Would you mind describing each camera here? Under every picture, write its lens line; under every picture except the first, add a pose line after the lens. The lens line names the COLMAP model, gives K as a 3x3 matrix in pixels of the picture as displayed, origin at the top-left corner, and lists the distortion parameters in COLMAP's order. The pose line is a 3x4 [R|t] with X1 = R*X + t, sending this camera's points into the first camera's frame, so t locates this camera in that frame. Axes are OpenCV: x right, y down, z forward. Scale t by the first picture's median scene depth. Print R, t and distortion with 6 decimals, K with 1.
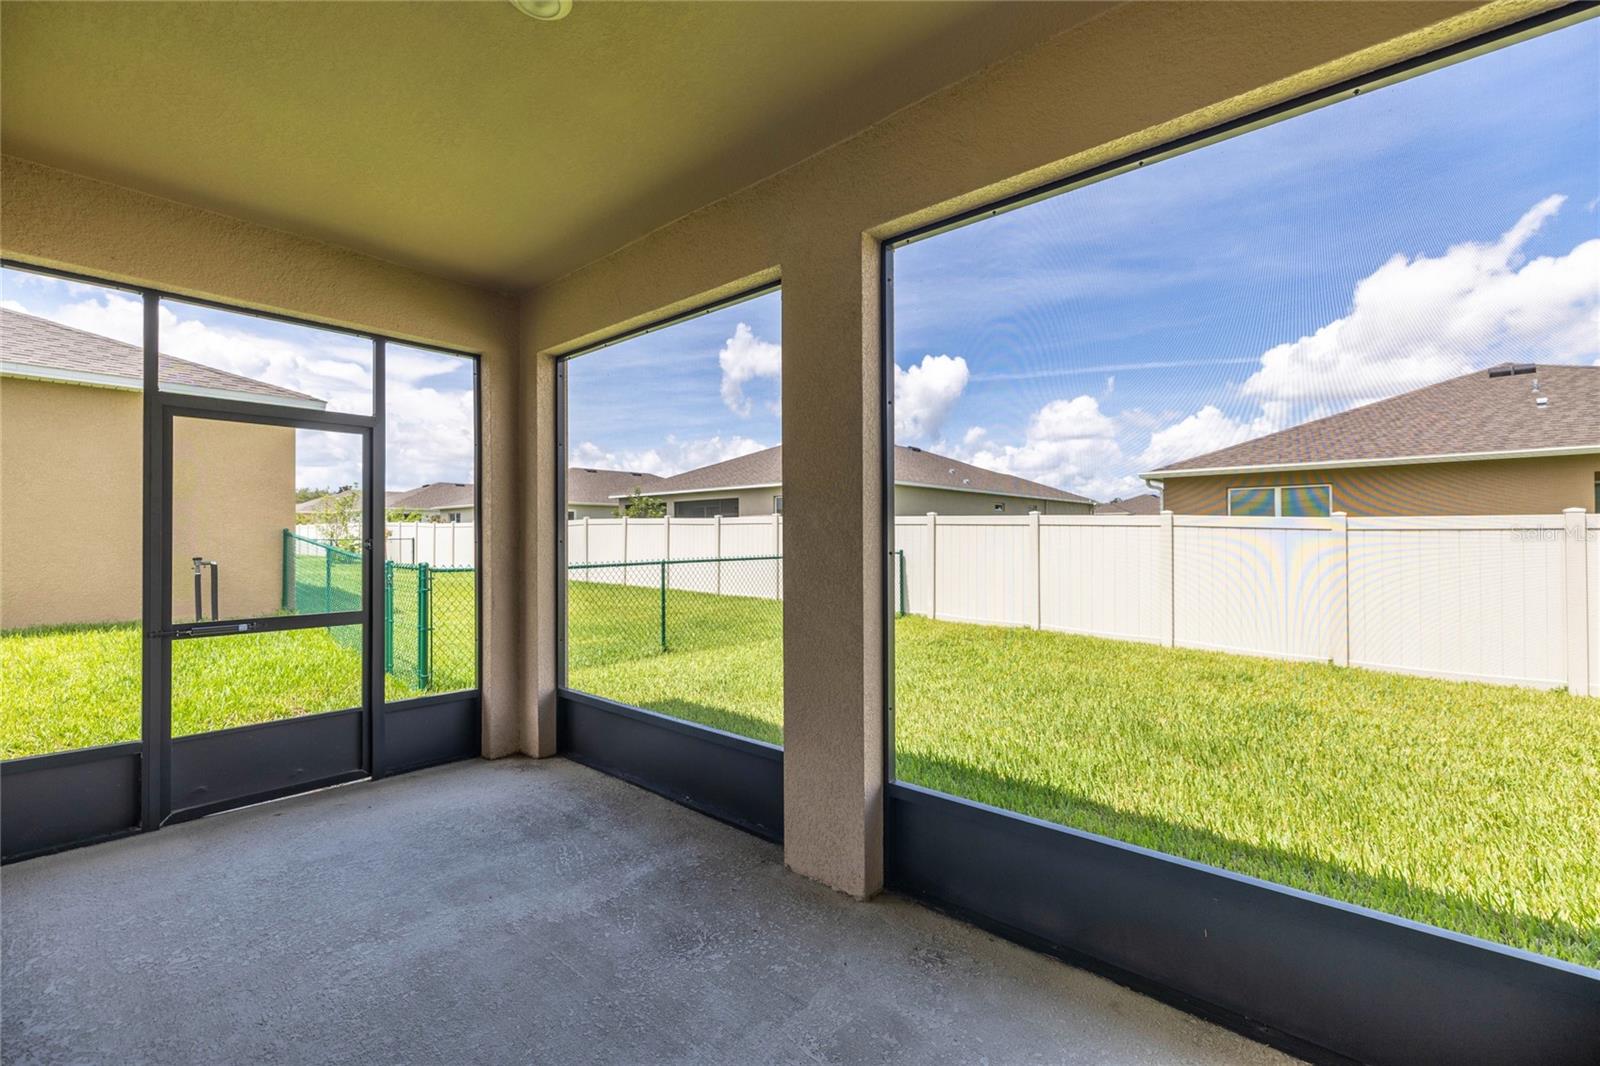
lens RADIAL K [[677.0, 0, 794.4], [0, 677.0, 528.2], [0, 0, 1]] dist [0.001135, -0.000027]
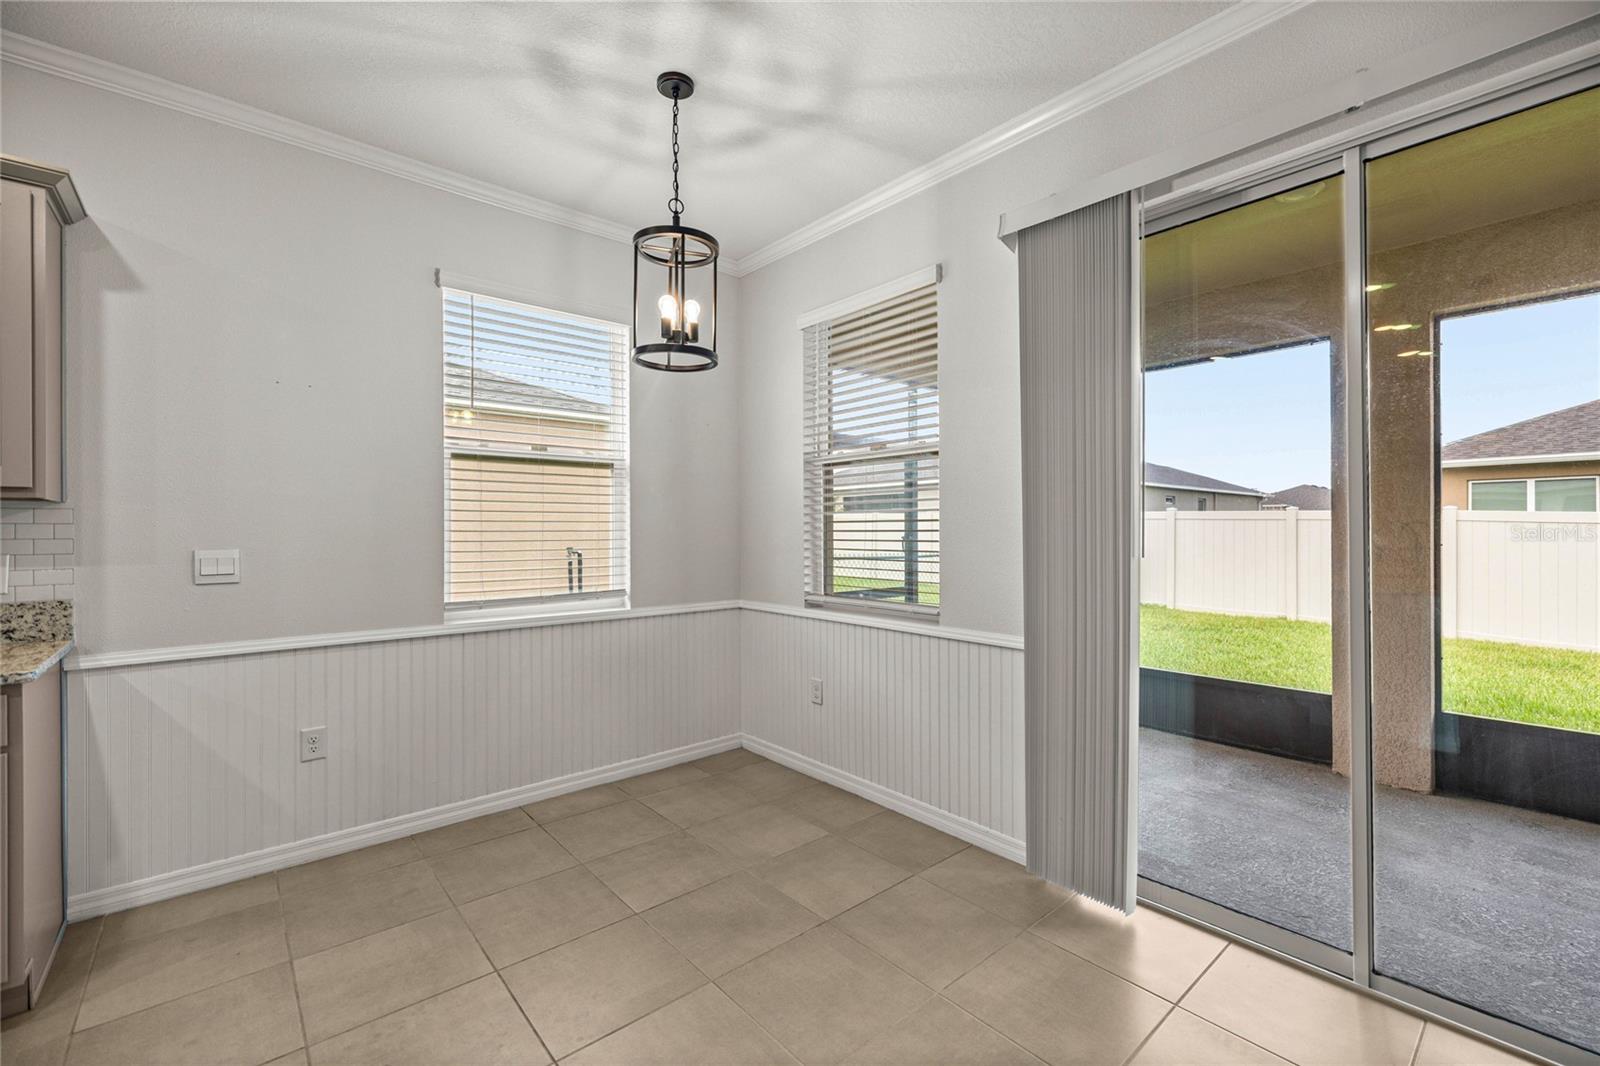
lens RADIAL K [[677.0, 0, 794.4], [0, 677.0, 528.2], [0, 0, 1]] dist [0.001135, -0.000027]
pose [[0.989156, 0.000890, -0.146865, -0.251401], [0.000678, 0.999943, 0.010624, -0.003710], [0.146866, -0.010608, 0.989099, -0.144696]]
